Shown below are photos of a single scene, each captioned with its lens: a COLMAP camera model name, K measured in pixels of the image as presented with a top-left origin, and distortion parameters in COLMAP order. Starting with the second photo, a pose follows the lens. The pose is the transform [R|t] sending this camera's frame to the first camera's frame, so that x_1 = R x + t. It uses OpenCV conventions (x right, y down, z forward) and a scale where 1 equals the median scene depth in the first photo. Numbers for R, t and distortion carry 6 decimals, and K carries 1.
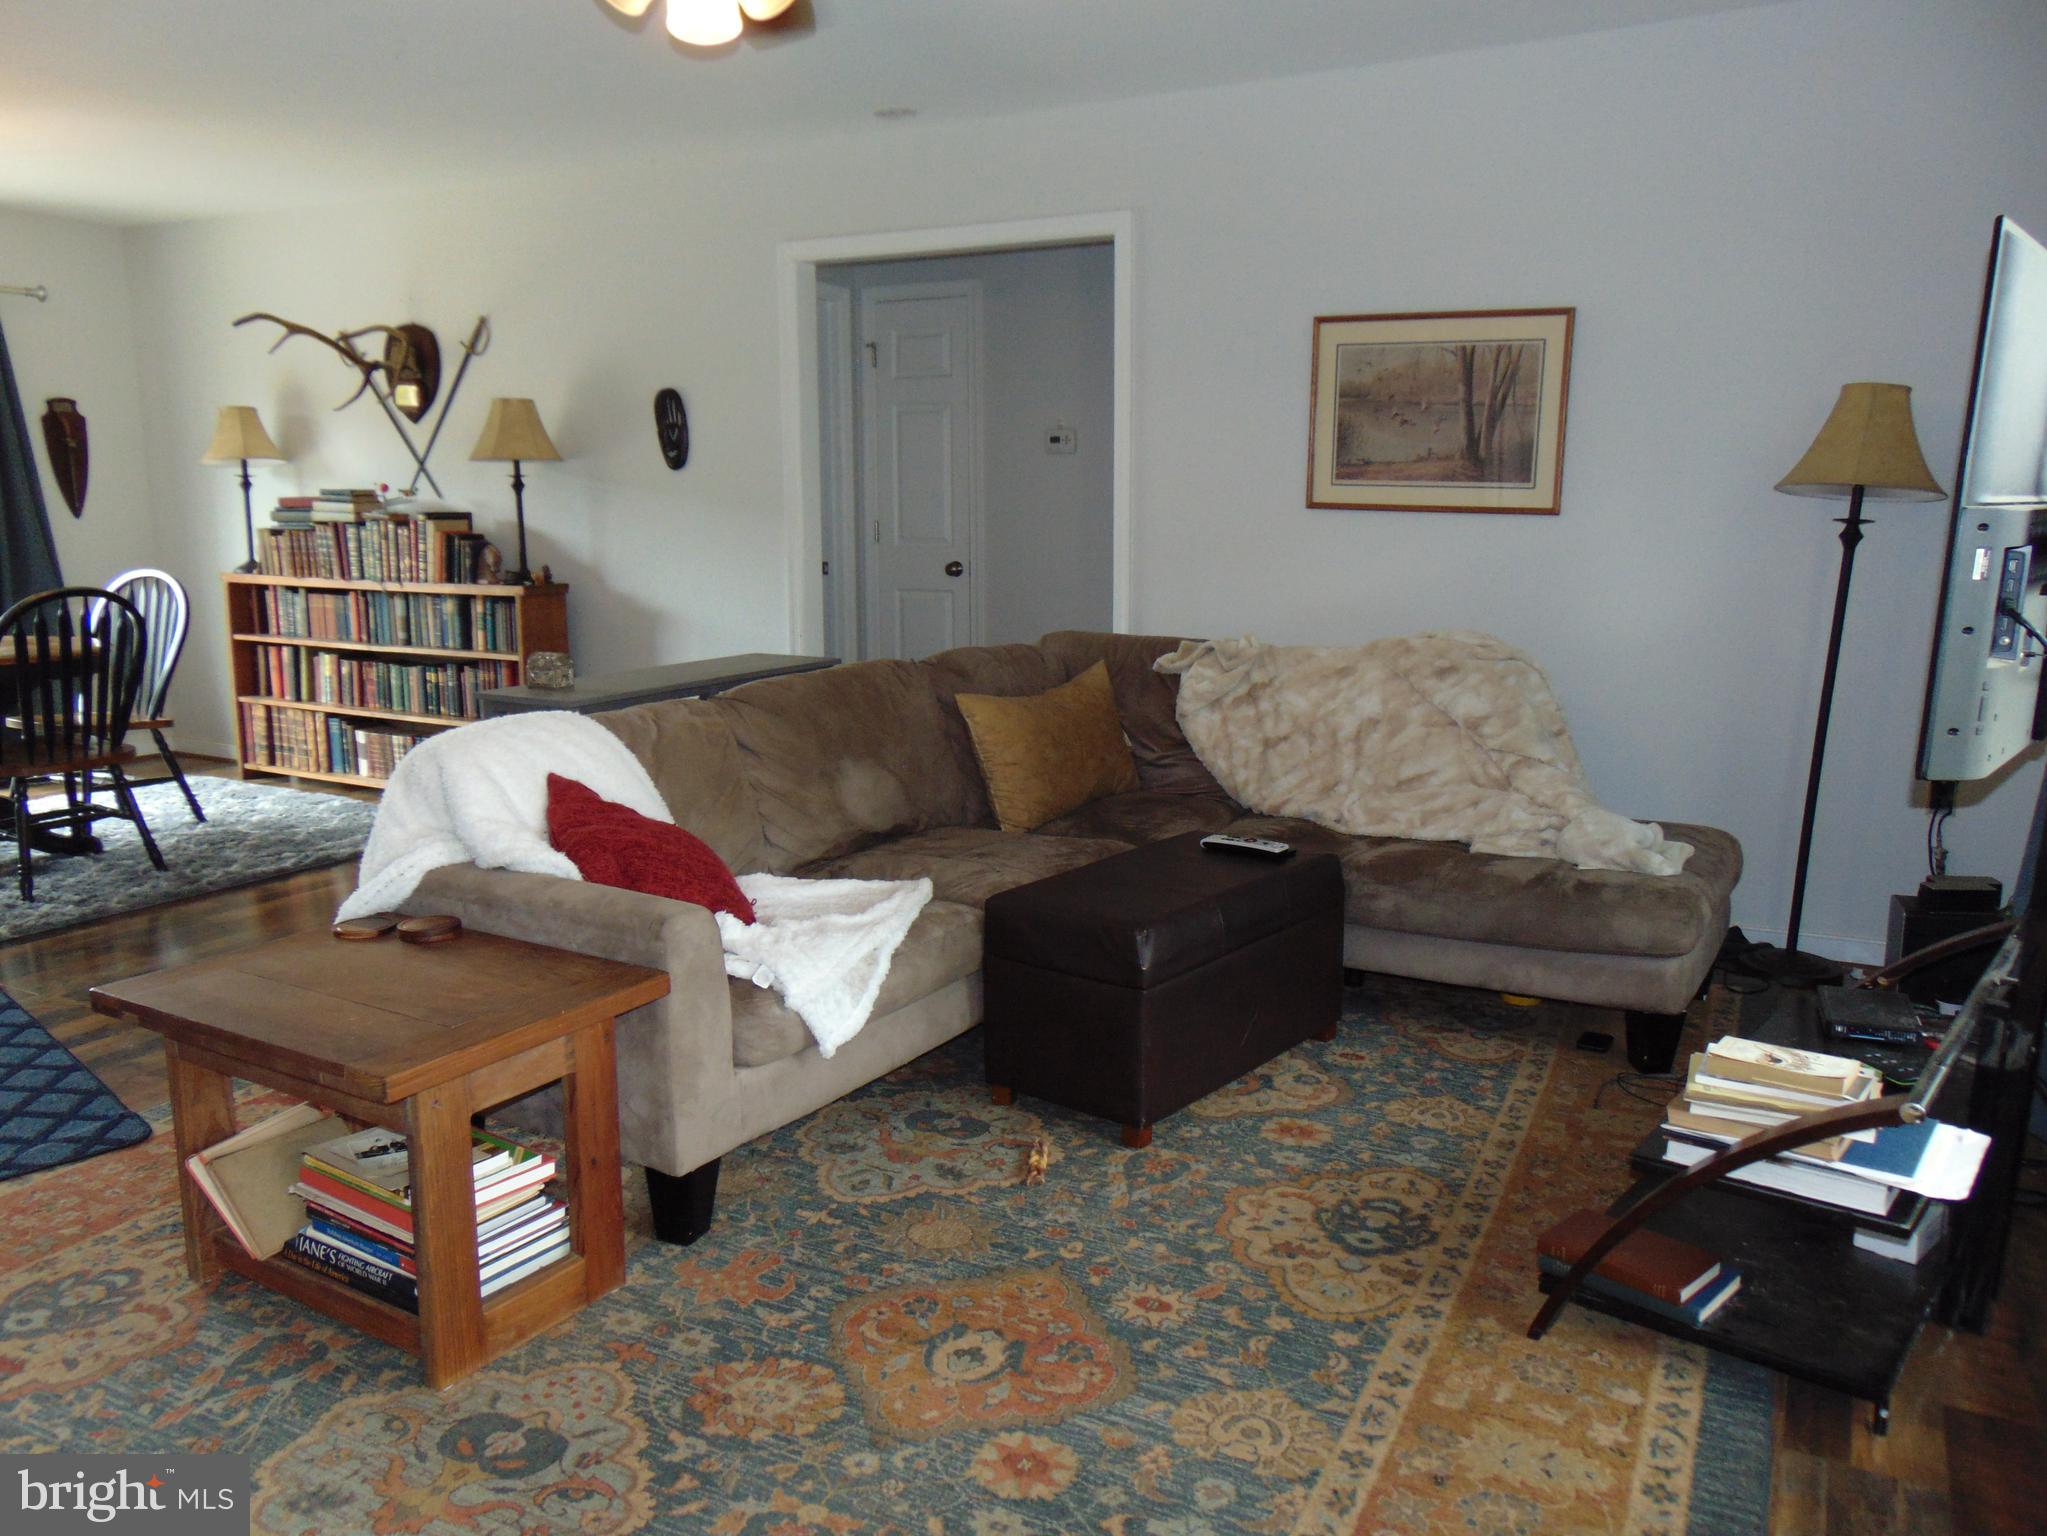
lens RADIAL K [[1524.4, 0, 1023.5], [0, 1524.4, 768.0], [0, 0, 1]] dist [-0.027527, 0.045381]
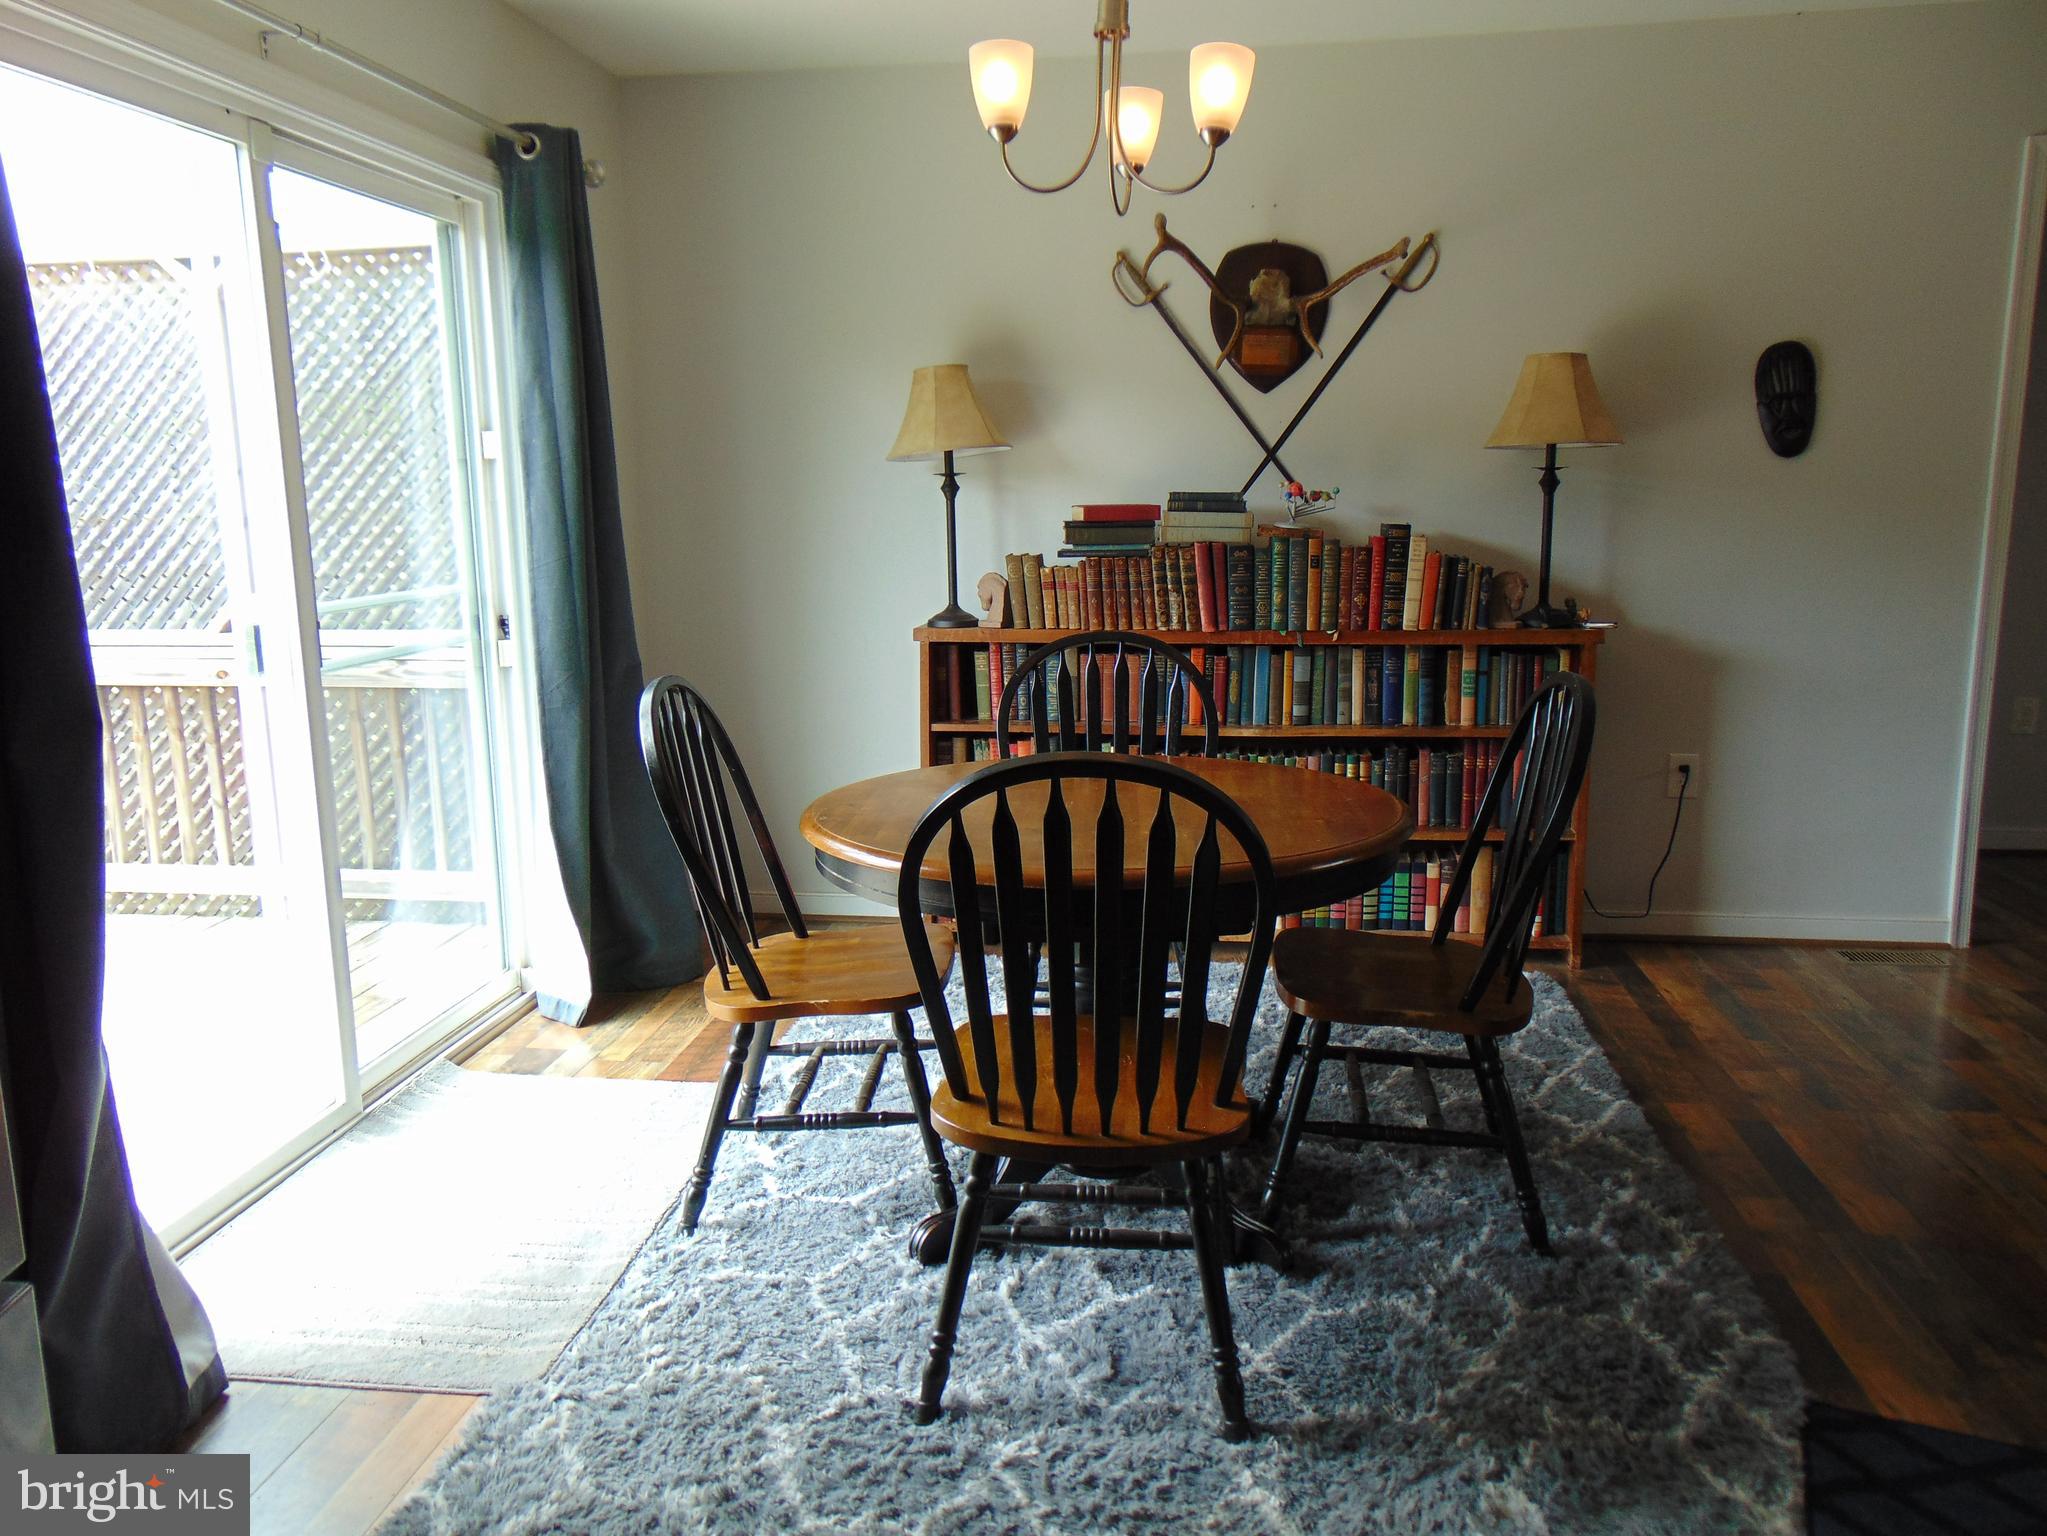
lens RADIAL K [[1524.4, 0, 1023.5], [0, 1524.4, 768.0], [0, 0, 1]] dist [-0.027527, 0.045381]
pose [[0.929240, -0.083180, 0.359991, -0.762501], [0.084700, 0.996339, 0.011578, -0.079428], [-0.359637, 0.019732, 0.932884, 0.419050]]
